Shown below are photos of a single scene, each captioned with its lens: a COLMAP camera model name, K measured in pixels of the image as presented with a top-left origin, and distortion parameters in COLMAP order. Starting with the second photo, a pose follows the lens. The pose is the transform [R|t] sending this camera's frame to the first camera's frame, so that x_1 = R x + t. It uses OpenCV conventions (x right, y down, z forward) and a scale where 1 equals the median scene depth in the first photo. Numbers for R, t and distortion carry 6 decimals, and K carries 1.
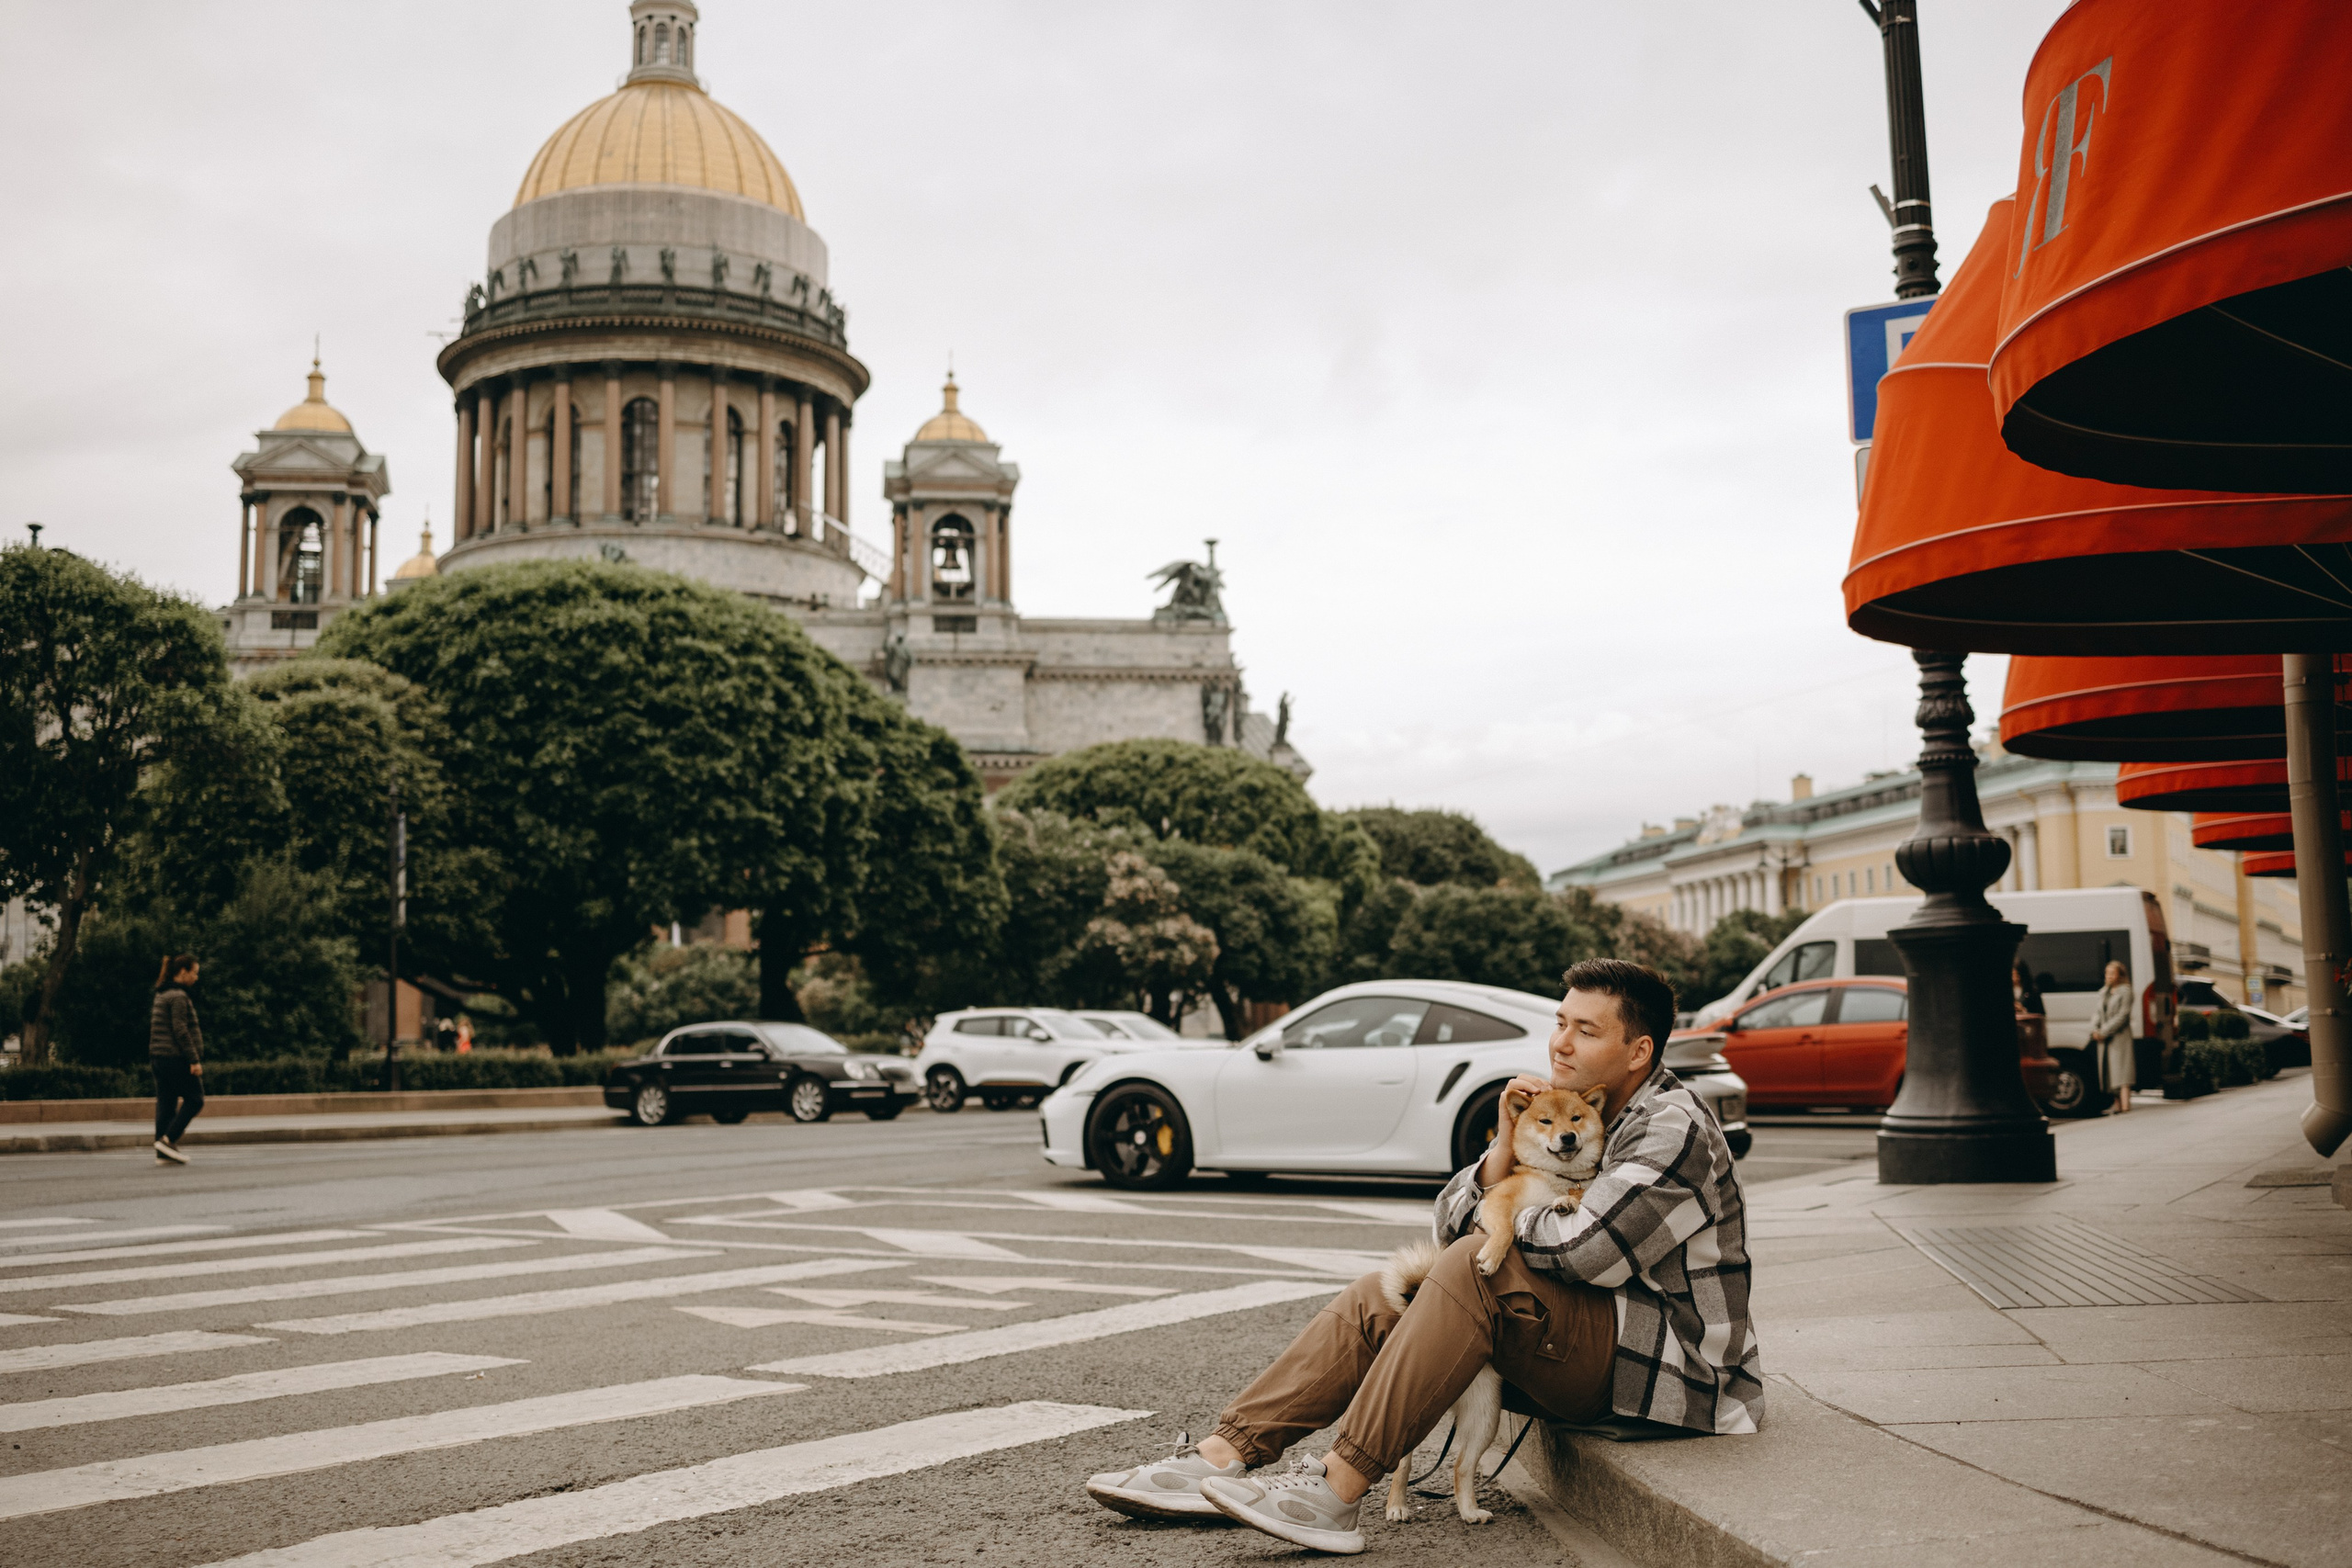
lens RADIAL K [[2507.1, 0, 1180.3], [0, 2507.1, 731.0], [0, 0, 1]] dist [-0.089261, 0.032464]
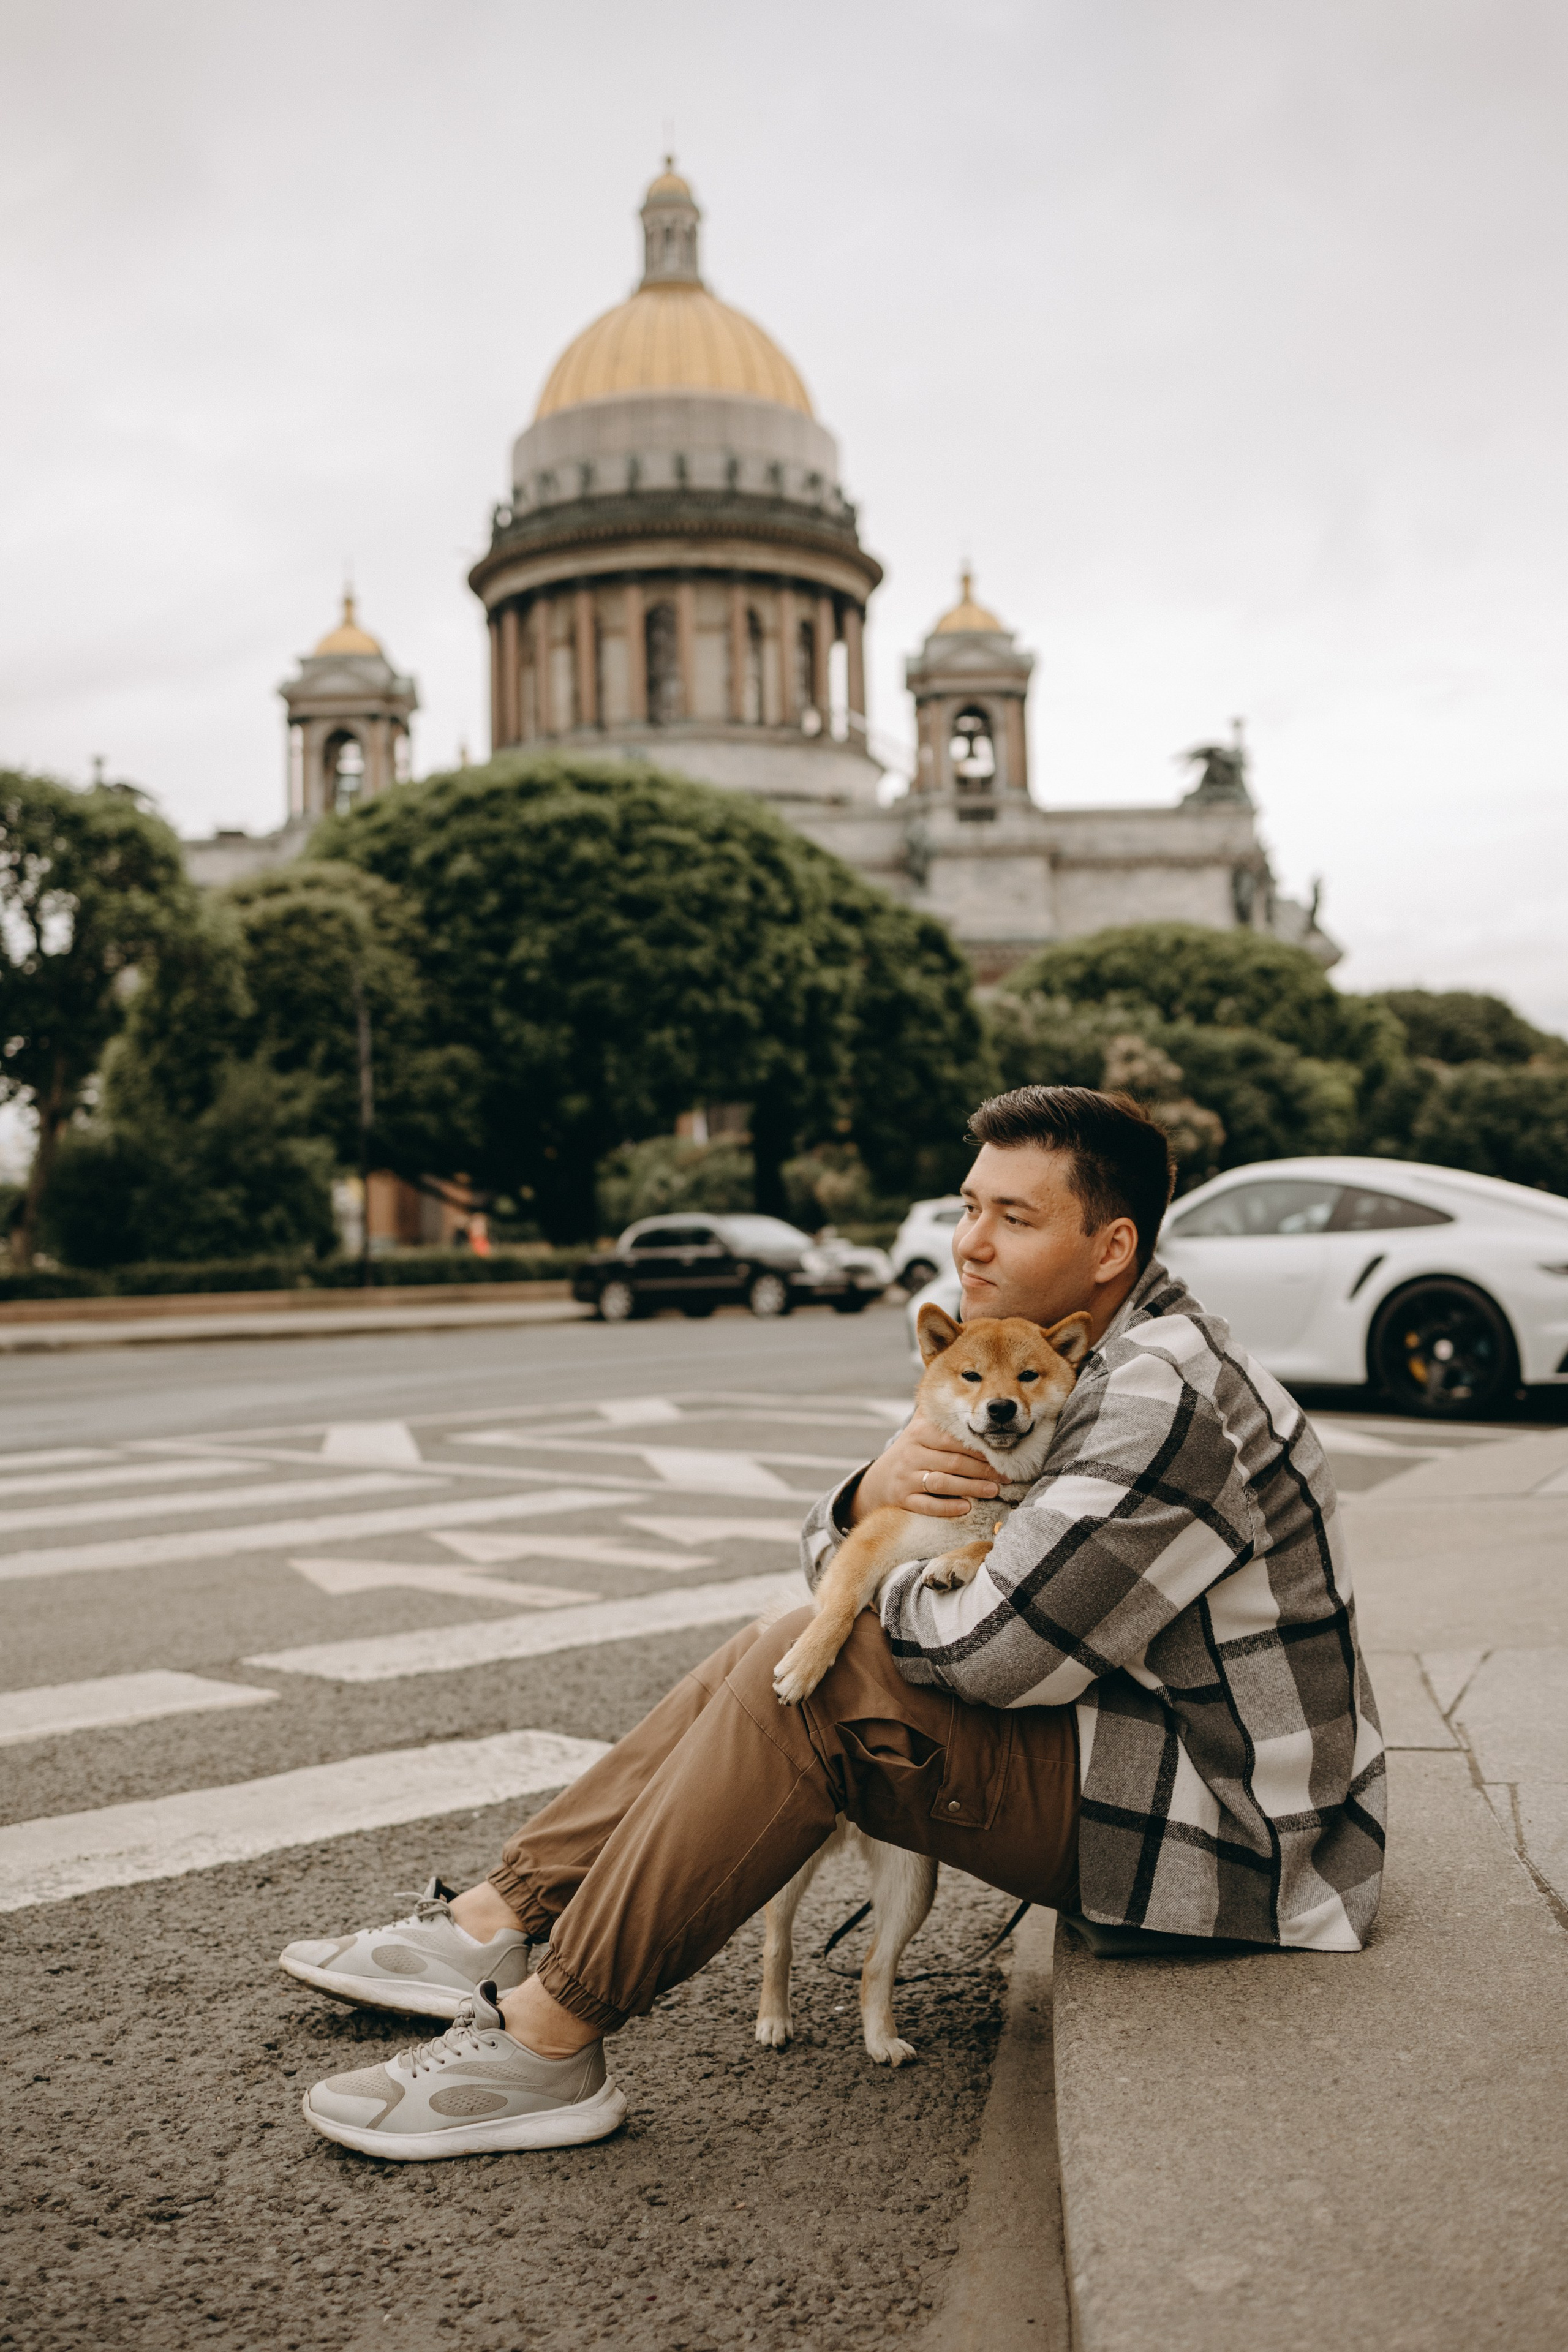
lens RADIAL K [[2455.6, 0, 742.5], [0, 2455.6, 1121.9], [0, 0, 1]] dist [-0.083732, 0.097600]
pose [[0.980210, -0.016884, -0.197241, 0.008978], [0.032296, 0.996646, 0.075186, 0.002467], [0.195310, -0.080068, 0.977468, 0.020320]]
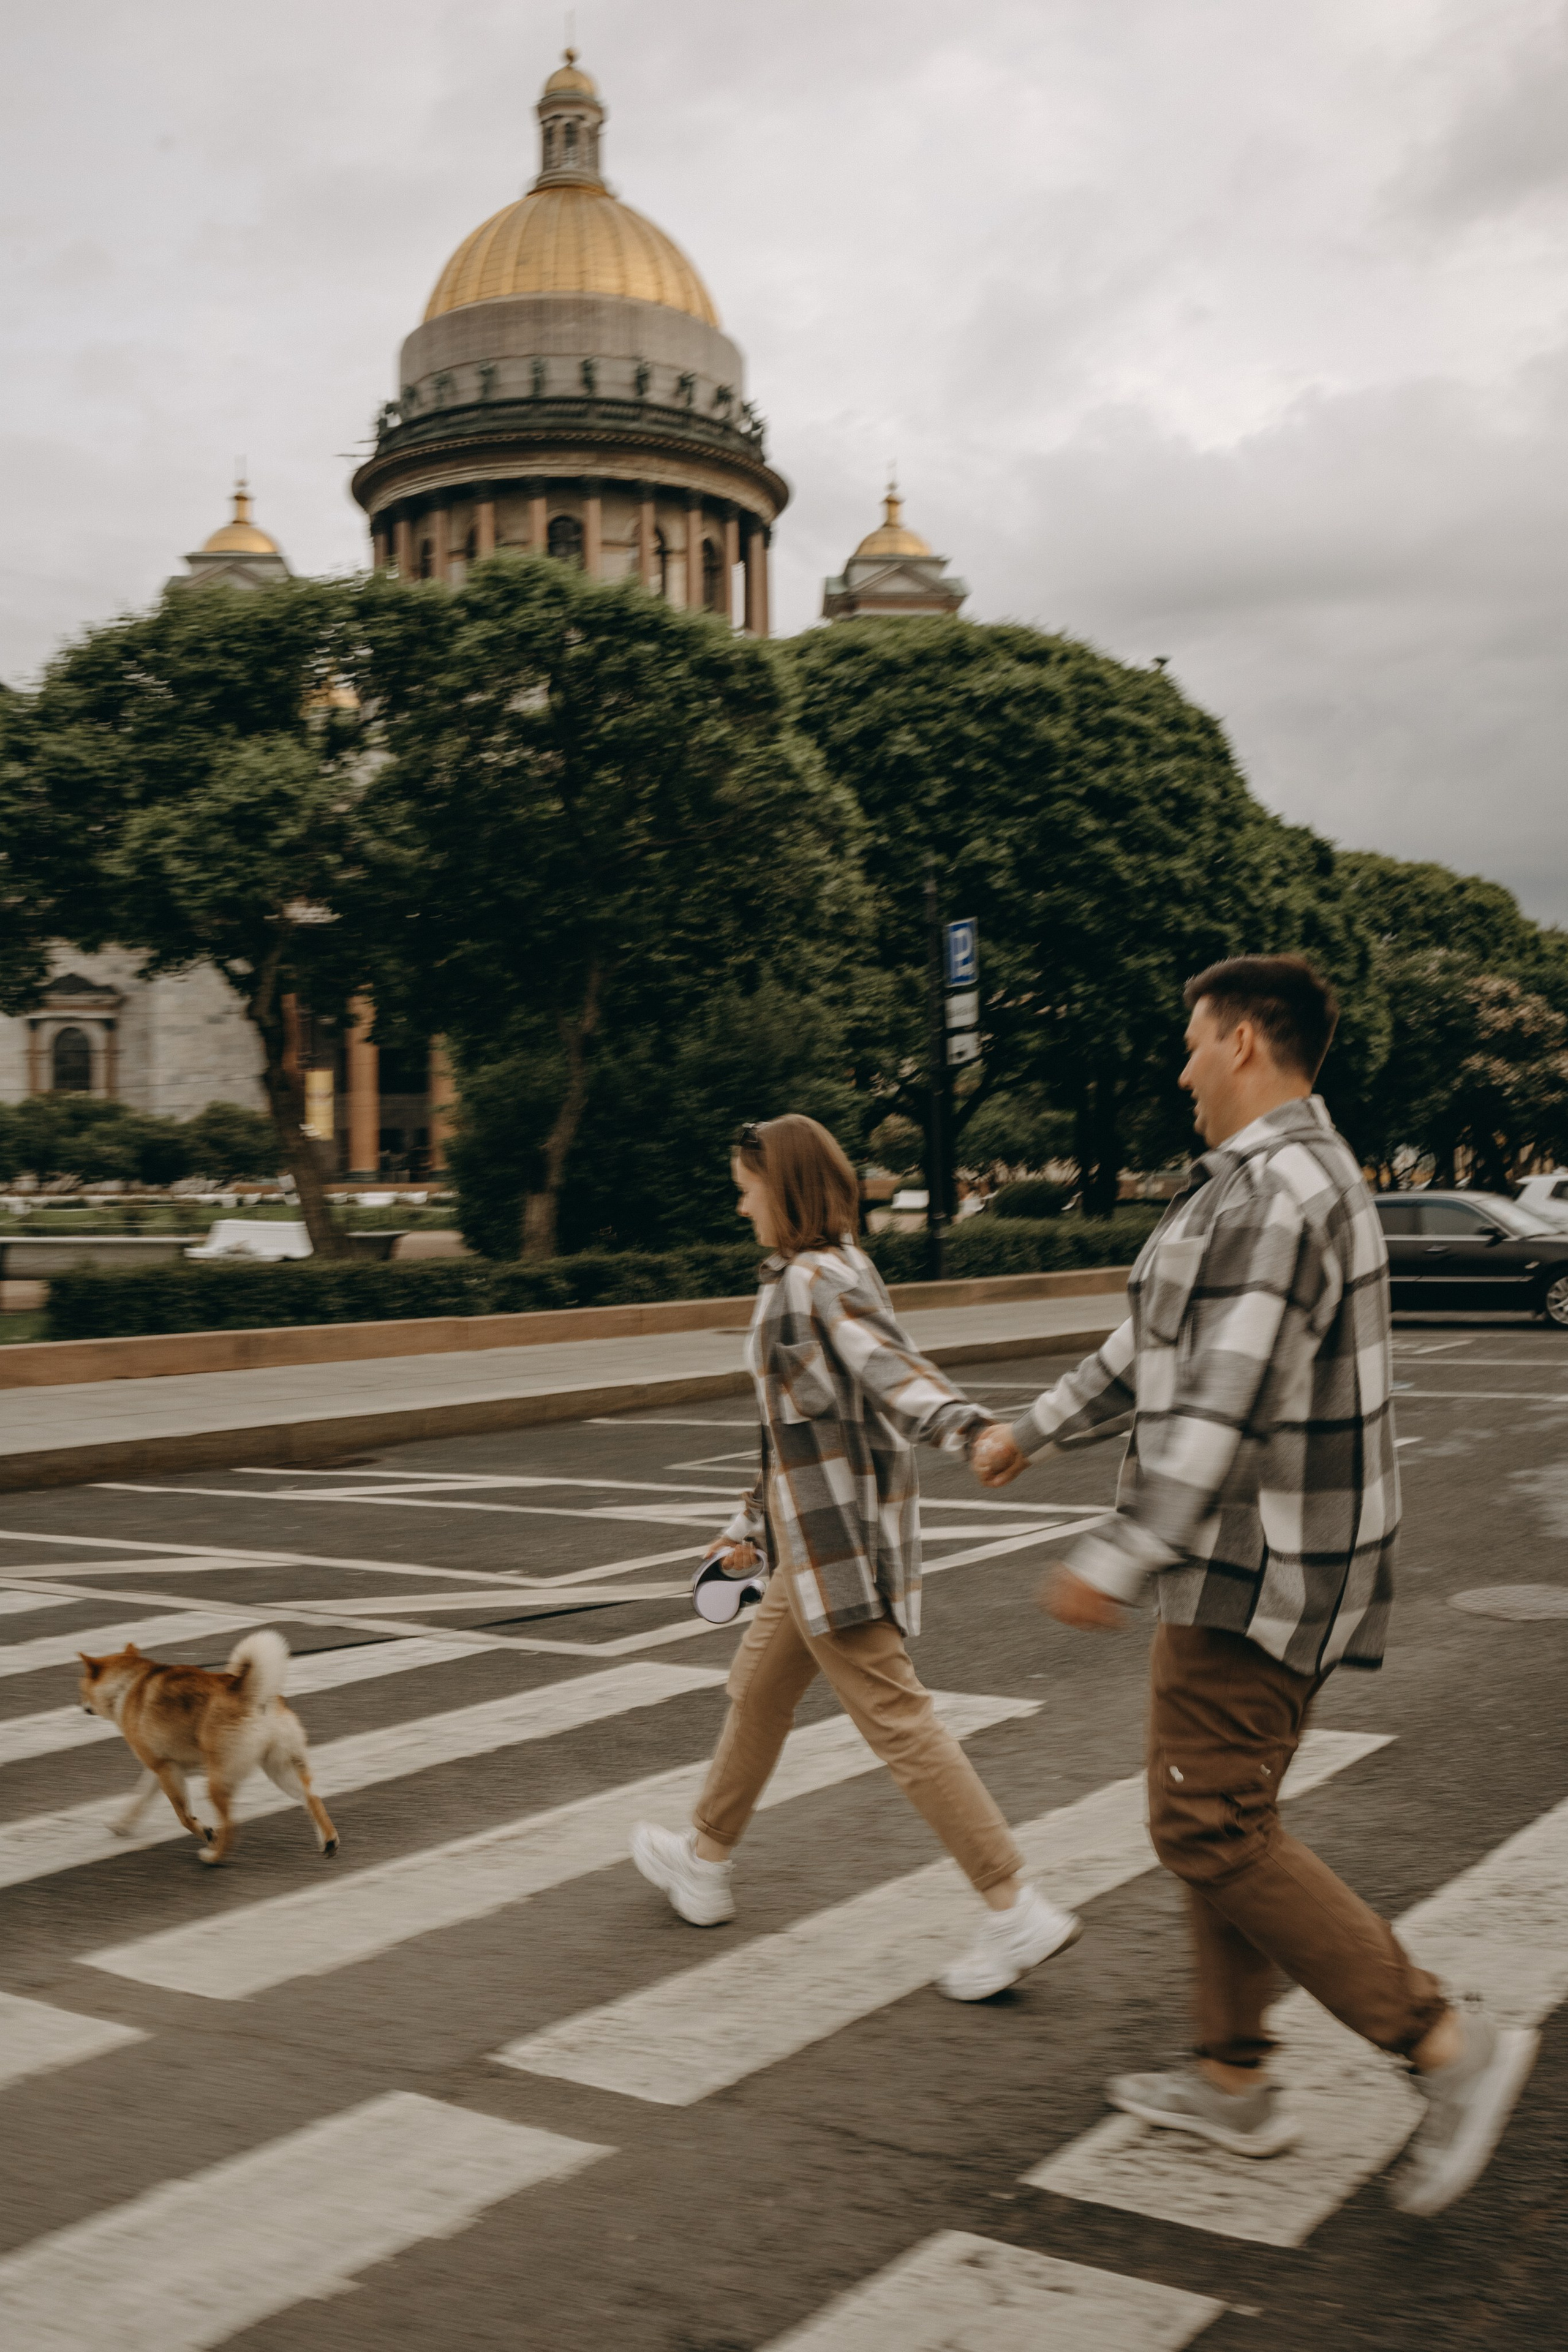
lens RADIAL K [[2359.4, 0, 631.9], [0, 2359.4, 1094.1], [0, 0, 1]] dist [-0.072552, 0.015899]
pose [[0.995317, 0.002906, -0.096619, -0.106968], [0.005967, 0.995795, 0.091415, 0.006384], [0.096479, -0.091564, 0.991114, 0.083534]]
